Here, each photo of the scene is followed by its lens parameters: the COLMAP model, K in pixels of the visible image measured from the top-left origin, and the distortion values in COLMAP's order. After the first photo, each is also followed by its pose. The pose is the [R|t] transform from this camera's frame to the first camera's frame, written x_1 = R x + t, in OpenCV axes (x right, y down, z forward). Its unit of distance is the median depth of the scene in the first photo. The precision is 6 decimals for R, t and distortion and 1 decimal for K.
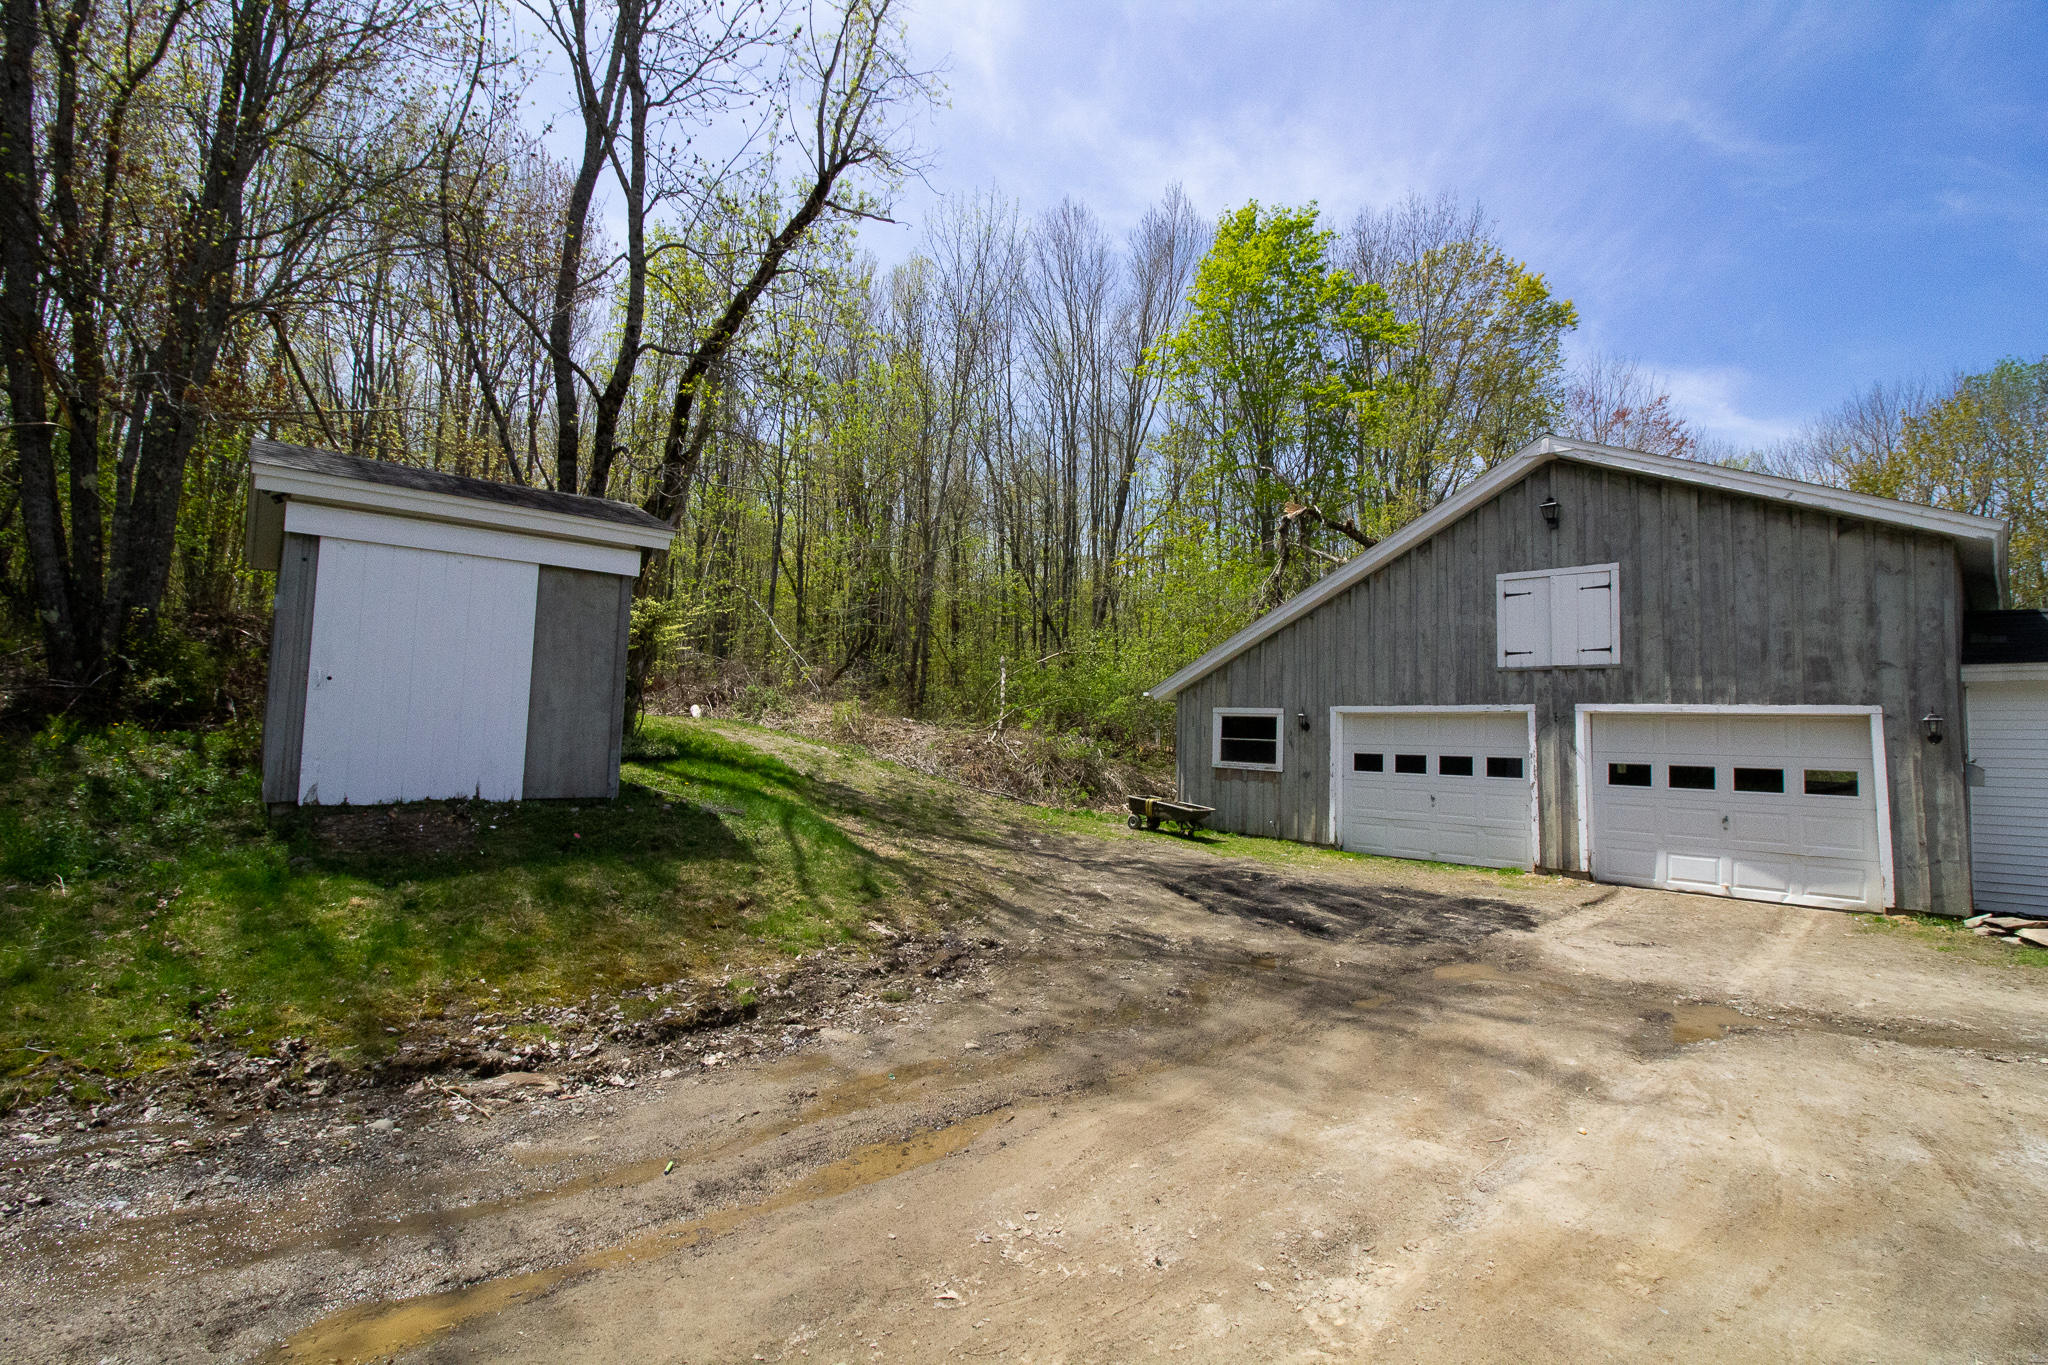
lens RADIAL K [[941.0, 0, 1018.9], [0, 941.0, 665.8], [0, 0, 1]] dist [0.008935, -0.016931]
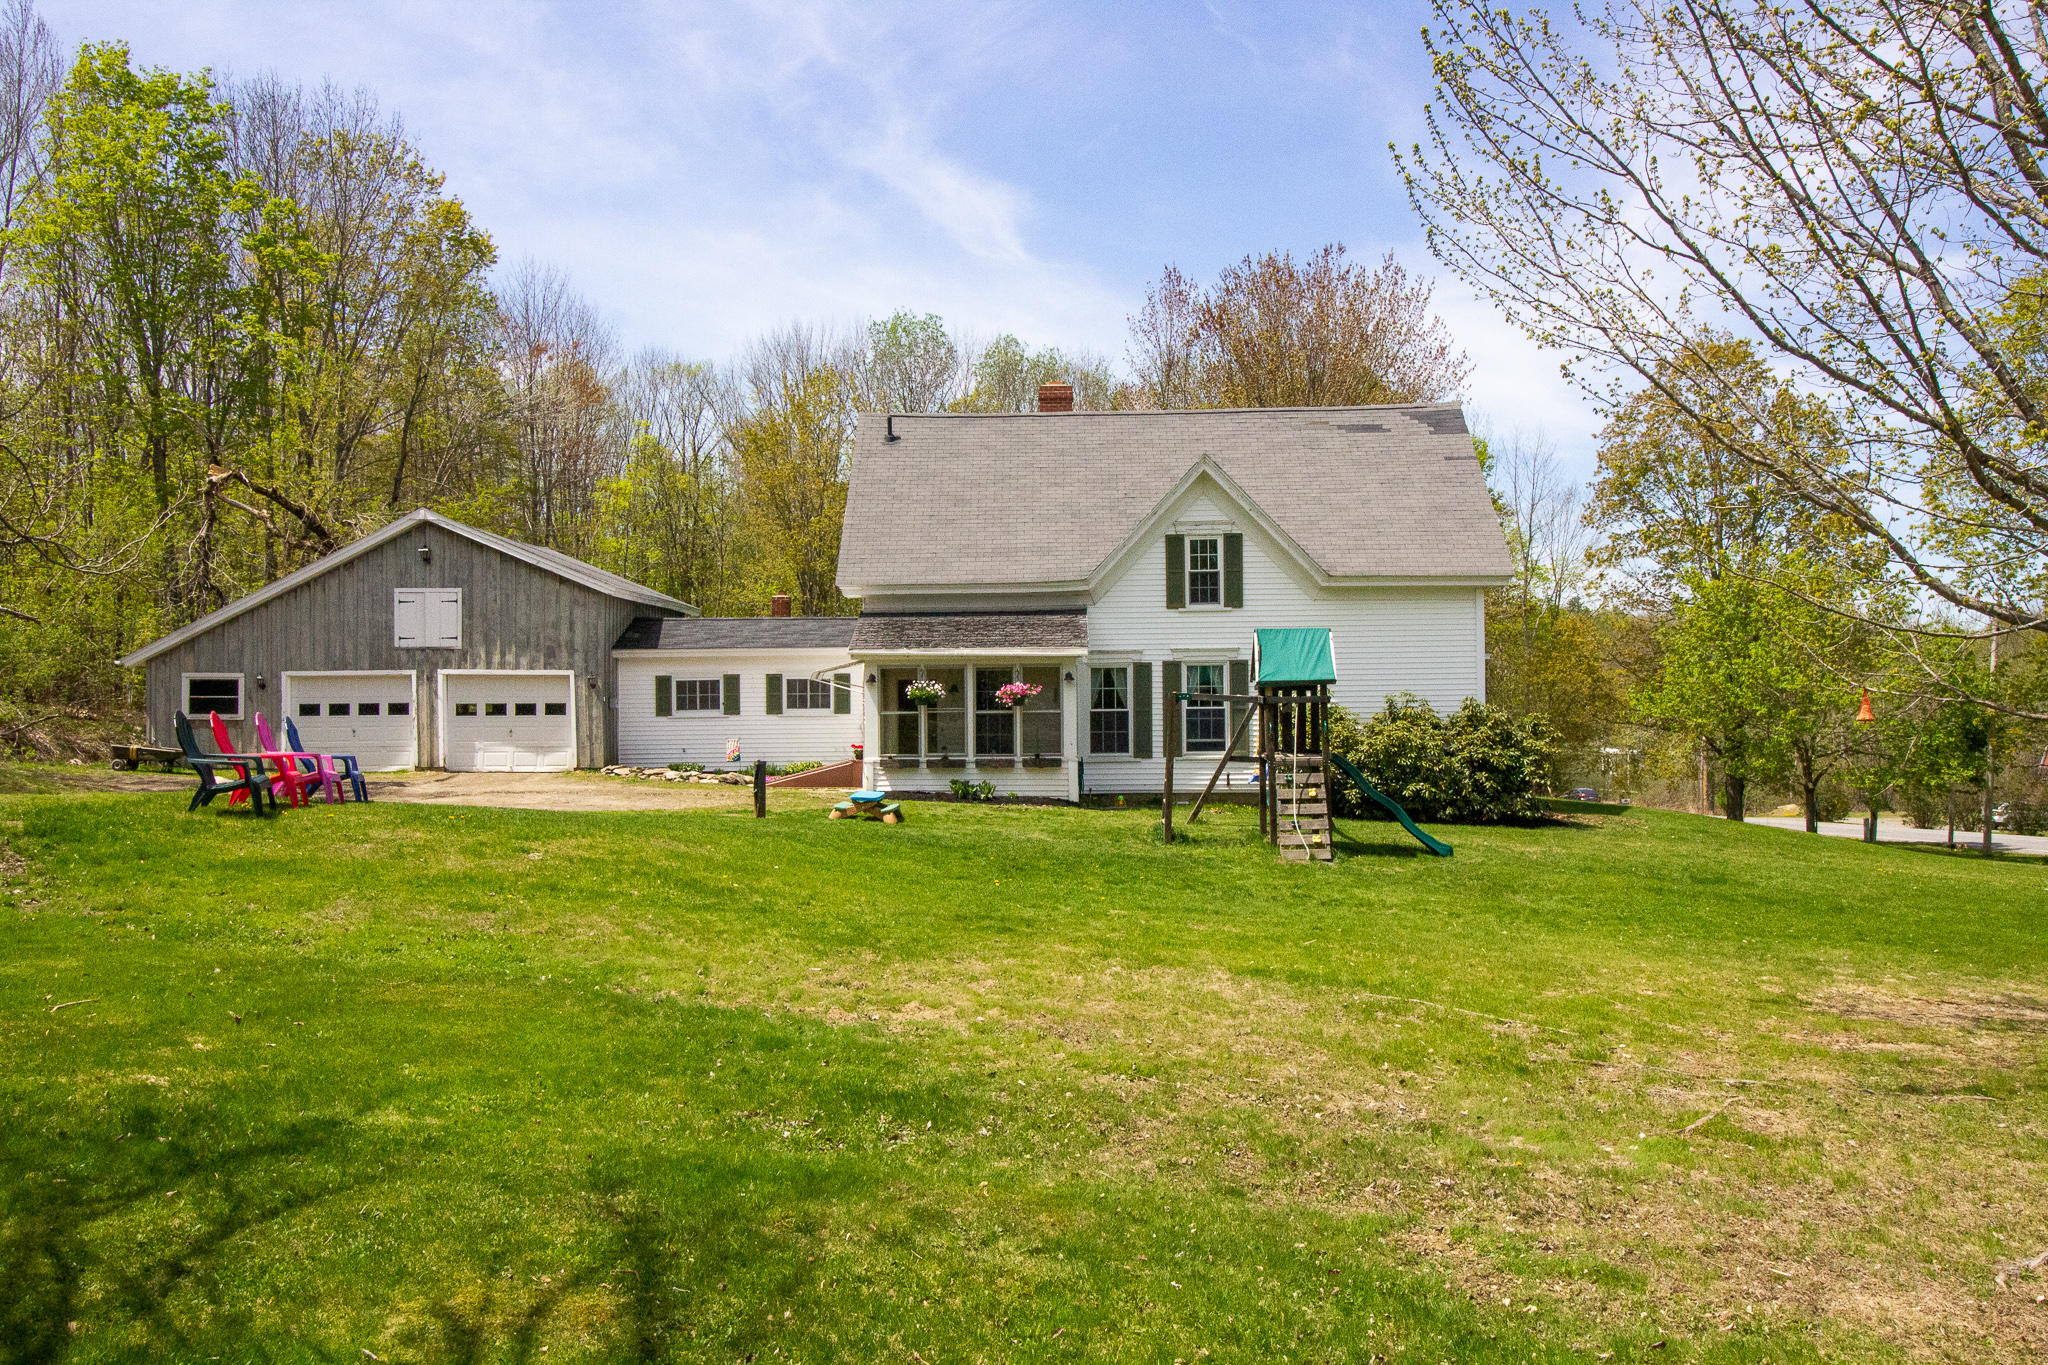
lens RADIAL K [[1609.7, 0, 1024.0], [0, 1609.7, 682.5], [0, 0, 1]] dist [0.007396, 0.002322]
pose [[0.685812, -0.031492, 0.727097, -0.764676], [-0.029700, 0.997020, 0.071197, -0.167703], [-0.727172, -0.070422, 0.682833, -1.681650]]
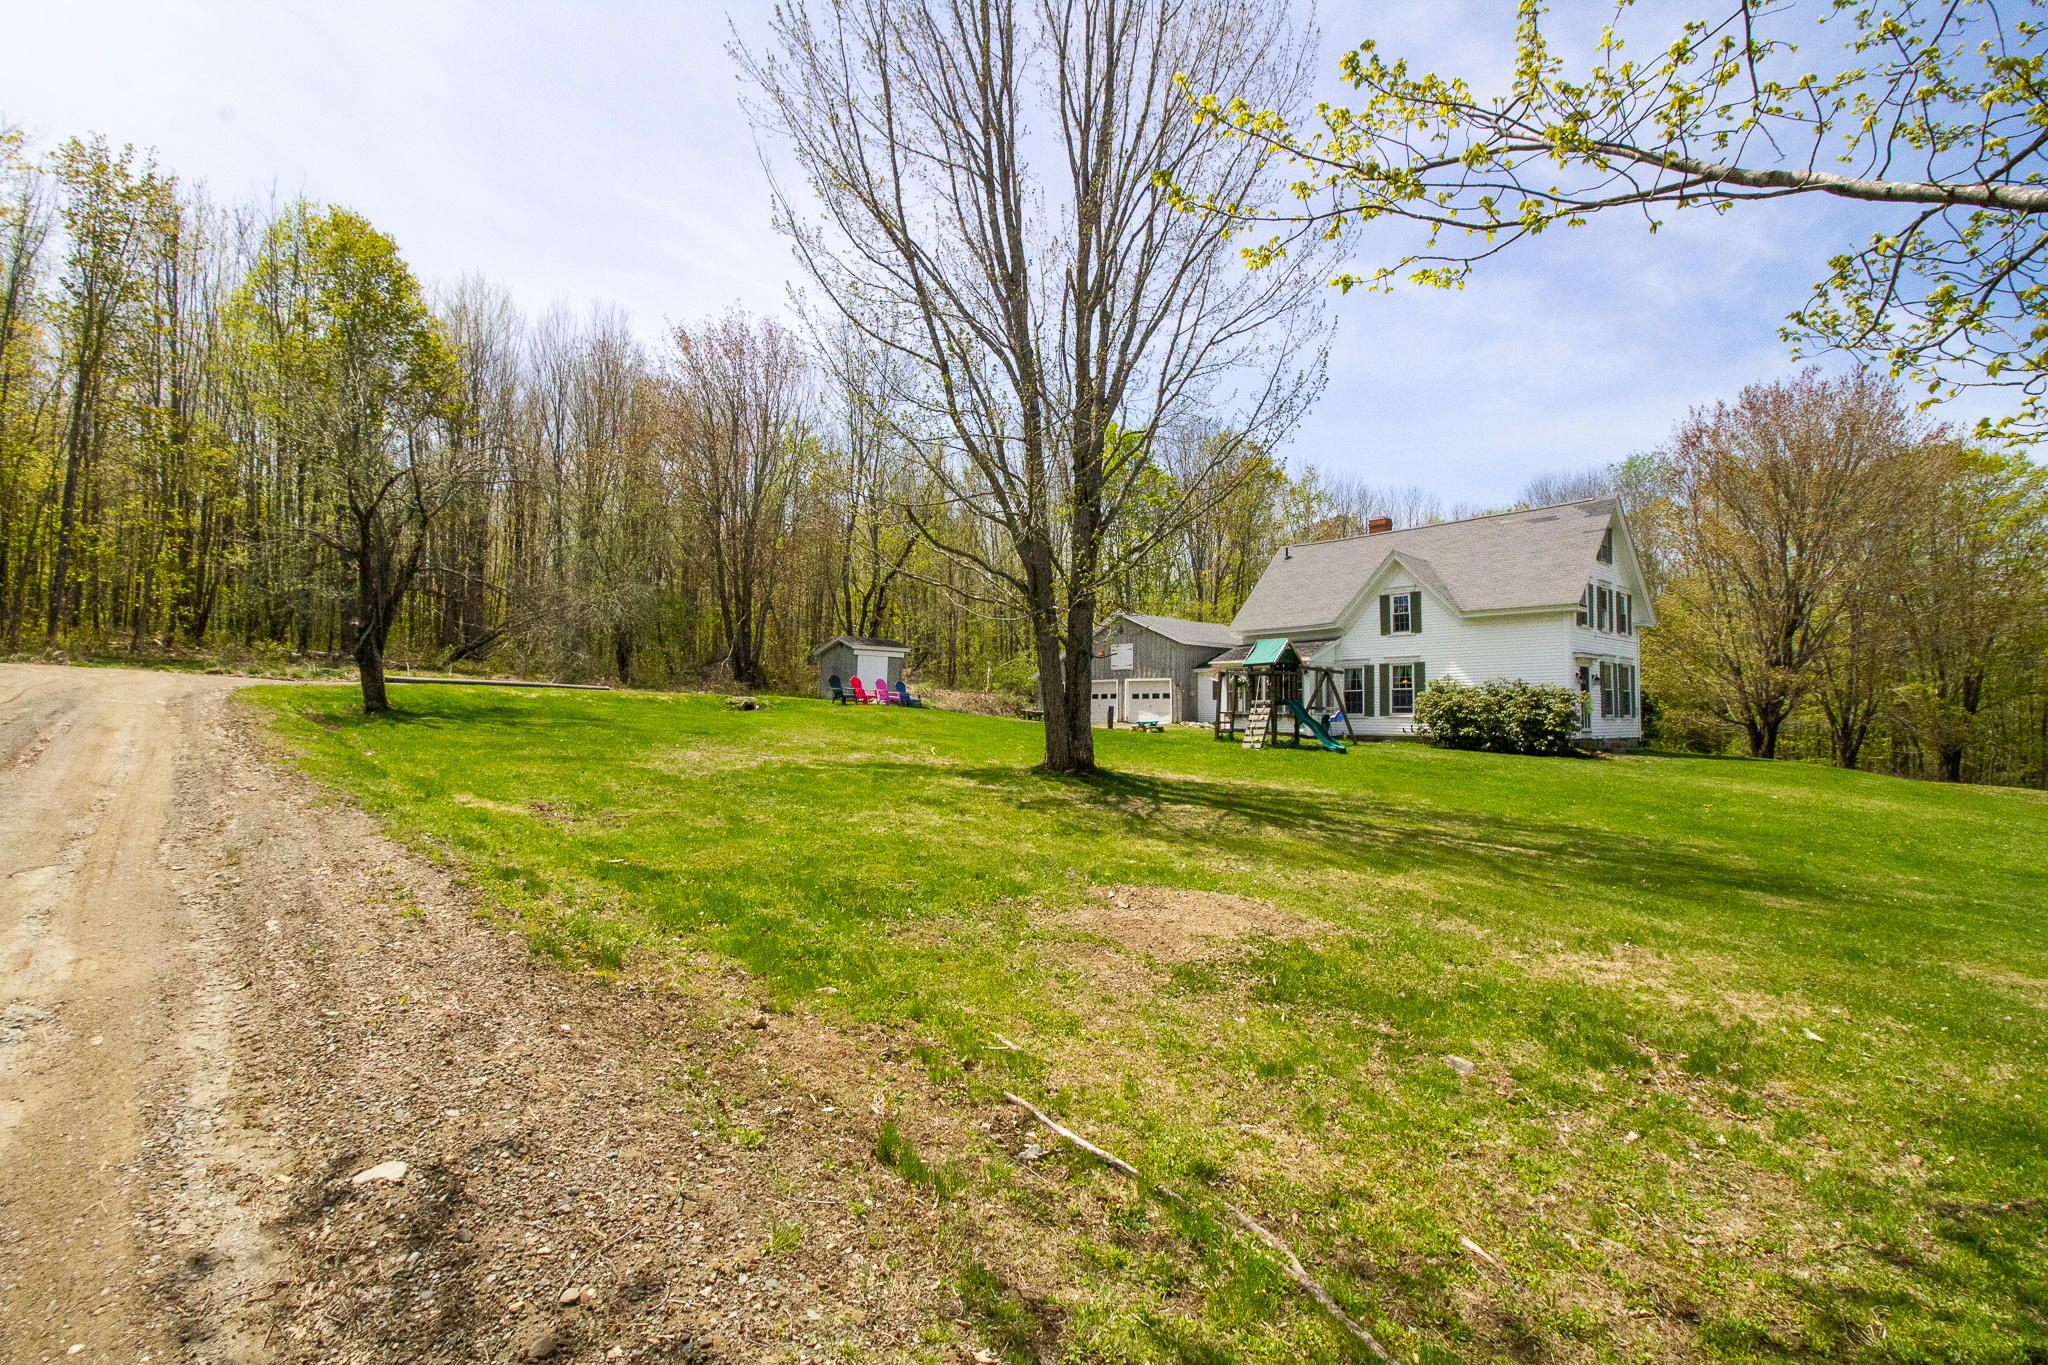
lens RADIAL K [[941.0, 0, 1018.9], [0, 941.0, 665.8], [0, 0, 1]] dist [0.008935, -0.016931]
pose [[0.999557, -0.026965, -0.012616, 0.191411], [0.027261, 0.999343, 0.023899, -0.116999], [0.011963, -0.024232, 0.999635, -2.838863]]
